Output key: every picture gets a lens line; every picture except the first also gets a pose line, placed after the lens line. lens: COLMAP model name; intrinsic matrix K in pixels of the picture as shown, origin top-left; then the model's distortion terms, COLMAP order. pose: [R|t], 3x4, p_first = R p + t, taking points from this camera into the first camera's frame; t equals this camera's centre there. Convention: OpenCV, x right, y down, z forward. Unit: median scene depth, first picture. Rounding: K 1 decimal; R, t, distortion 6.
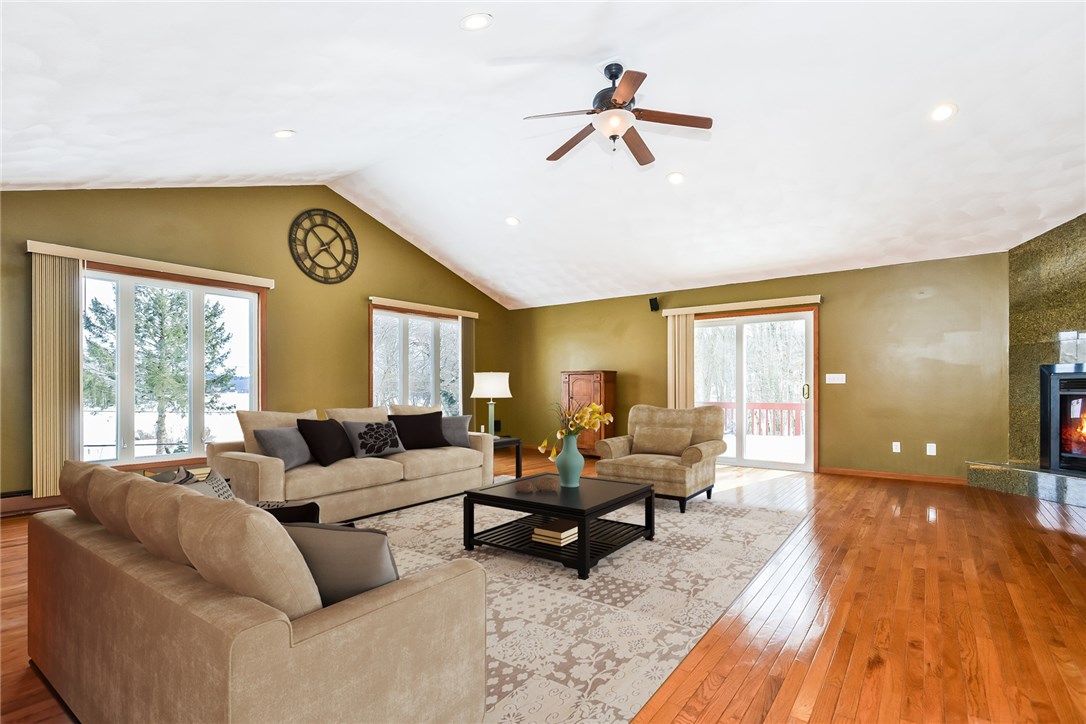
lens RADIAL K [[539.0, 0, 541.5], [0, 539.0, 383.9], [0, 0, 1]] dist [0.000723, 0.001012]
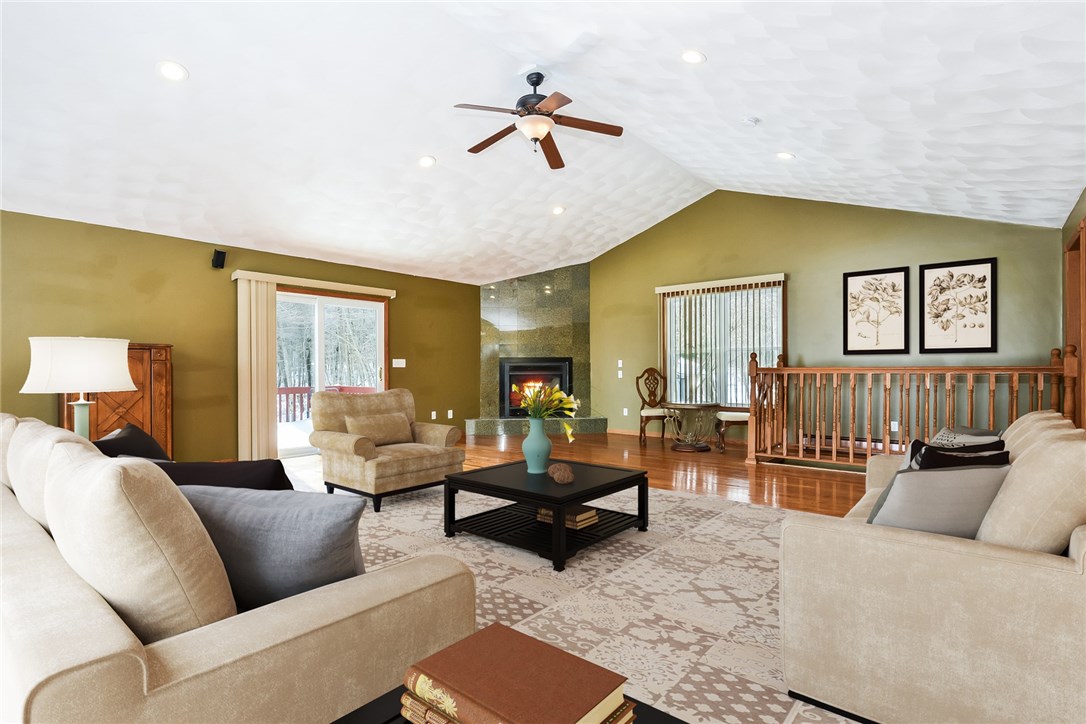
lens RADIAL K [[525.3, 0, 543.0], [0, 525.3, 362.0], [0, 0, 1]] dist [-0.077338, -0.000024]
pose [[0.080521, 0.015965, 0.996625, -0.854951], [-0.000485, 0.999872, -0.015977, 0.008932], [-0.996753, 0.000803, 0.080518, 0.943194]]
